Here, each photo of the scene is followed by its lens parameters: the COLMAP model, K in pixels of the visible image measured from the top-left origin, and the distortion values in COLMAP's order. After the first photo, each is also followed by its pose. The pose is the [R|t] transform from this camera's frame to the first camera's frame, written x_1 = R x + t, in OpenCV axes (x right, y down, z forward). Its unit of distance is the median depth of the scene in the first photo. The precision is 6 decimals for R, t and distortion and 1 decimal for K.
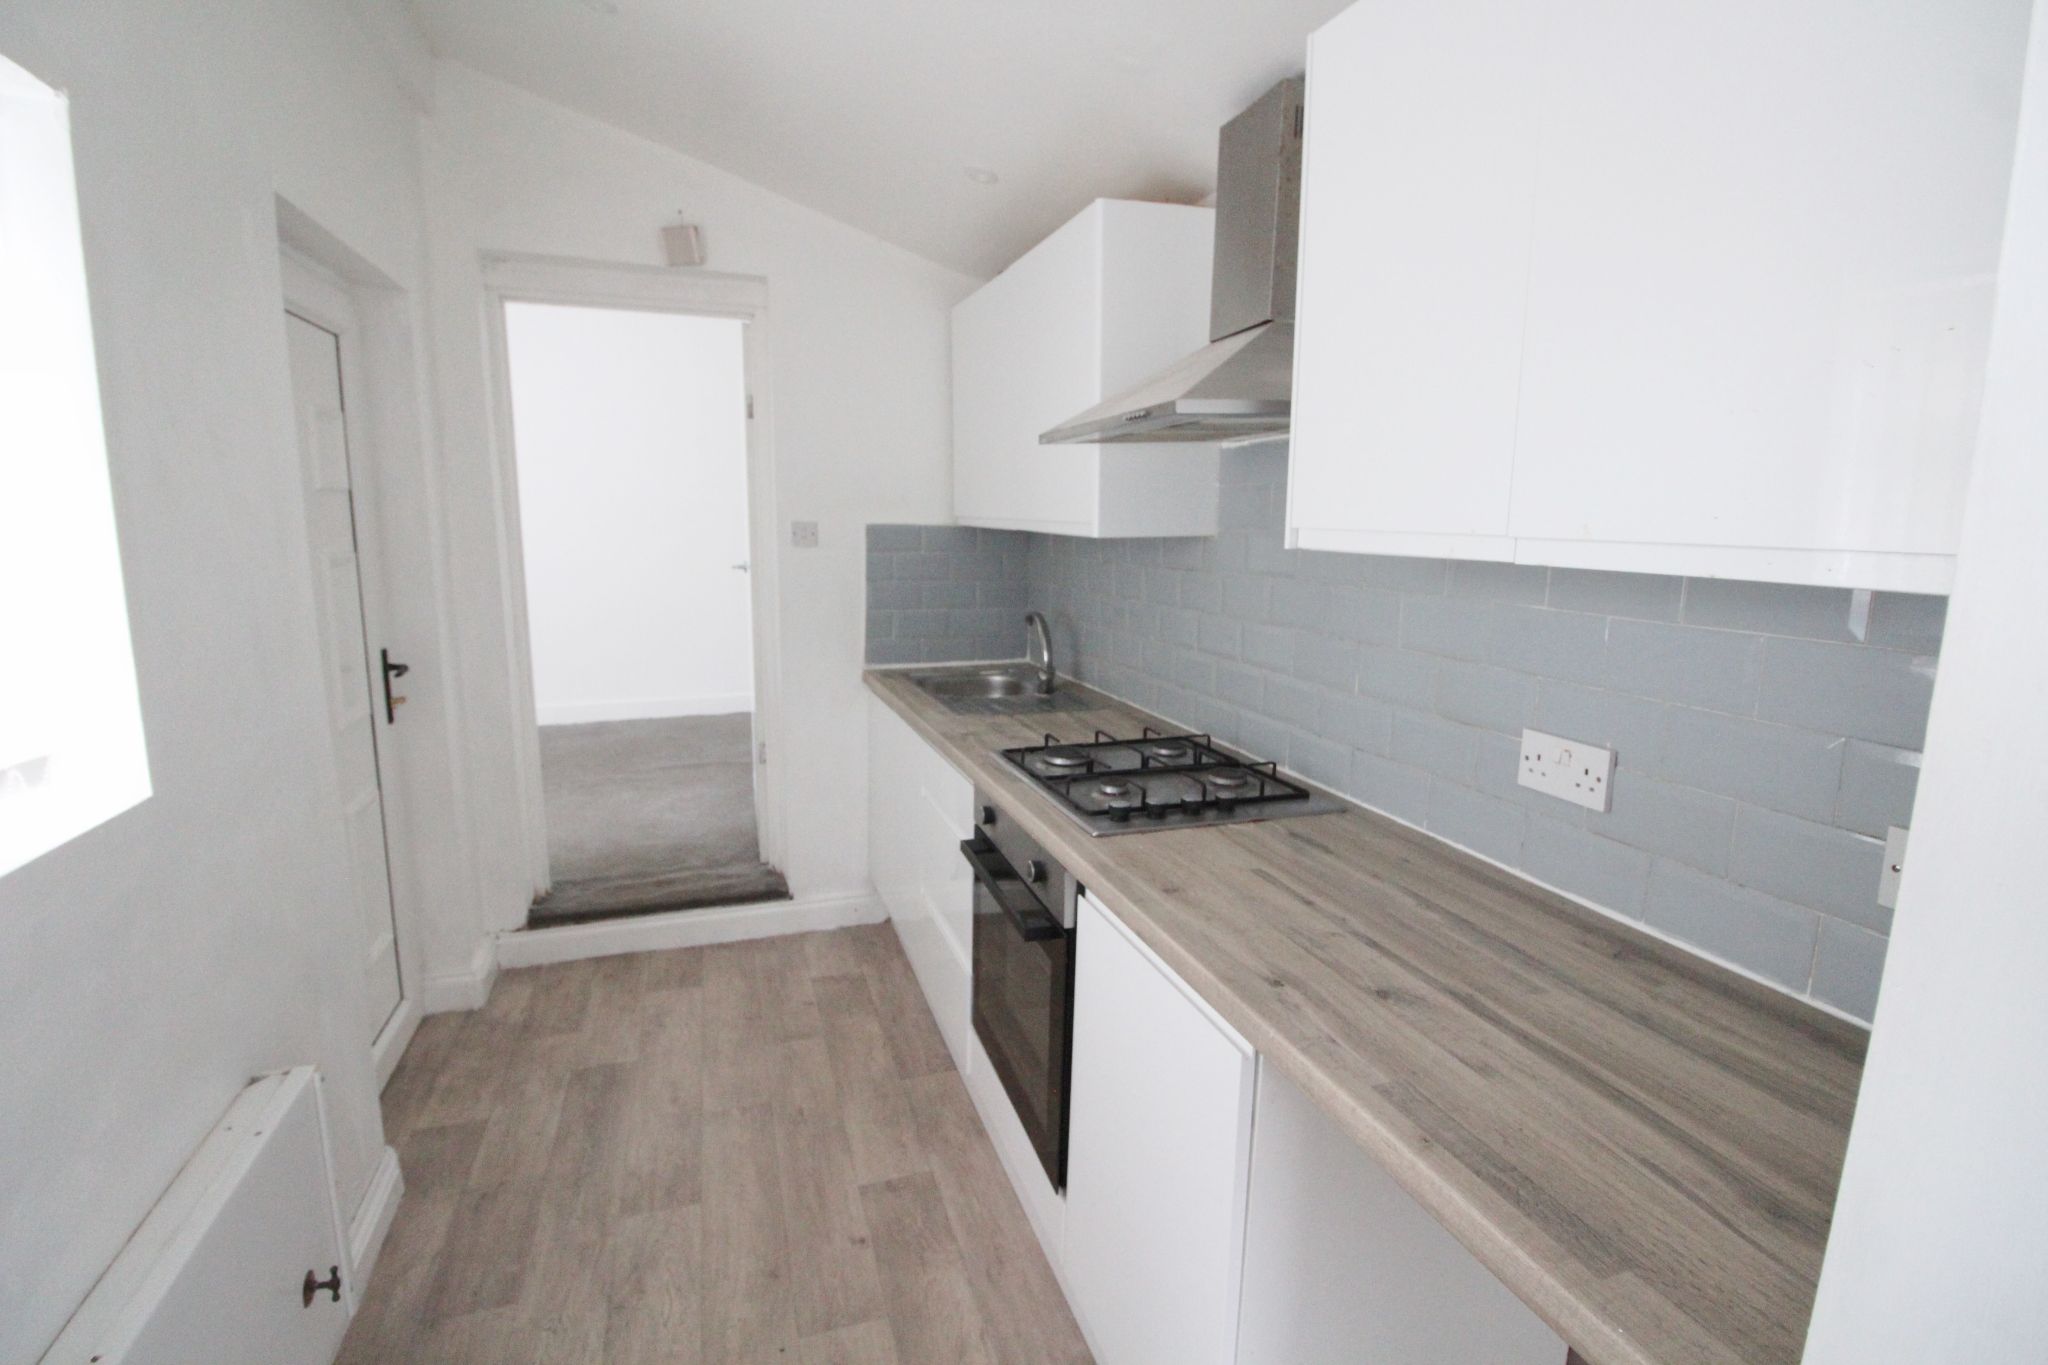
lens RADIAL K [[946.2, 0, 1004.7], [0, 946.2, 684.3], [0, 0, 1]] dist [-0.003120, -0.000949]
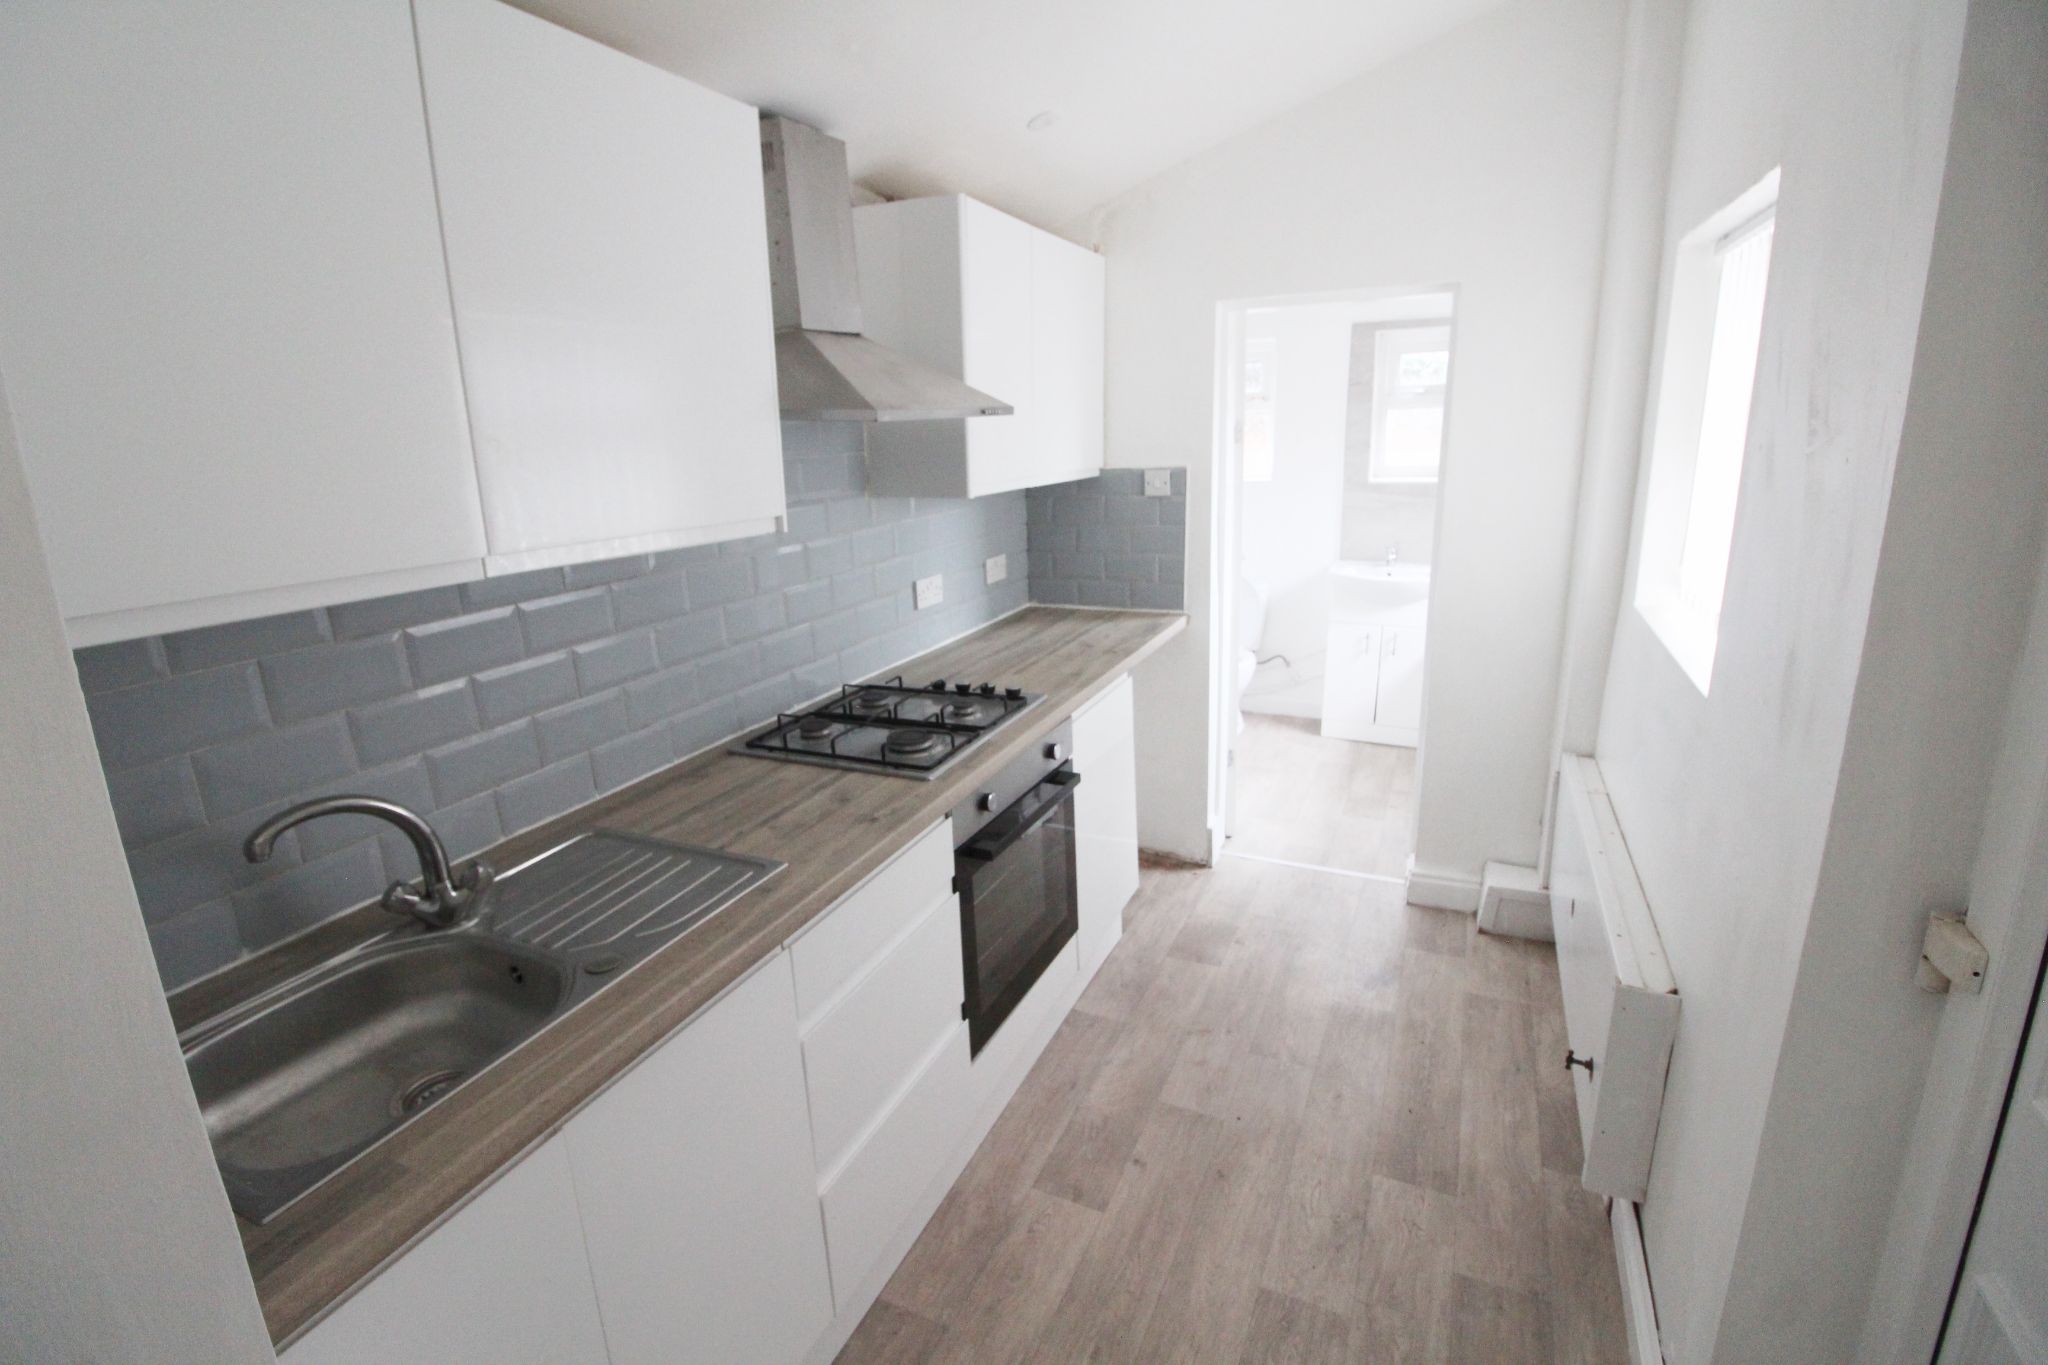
lens RADIAL K [[946.2, 0, 1012.3], [0, 946.2, 672.0], [0, 0, 1]] dist [-0.003120, -0.000949]
pose [[-0.728782, -0.160374, 0.665700, -0.673249], [0.146198, 0.913326, 0.380081, -0.357009], [-0.668957, 0.374320, -0.642169, 1.566667]]
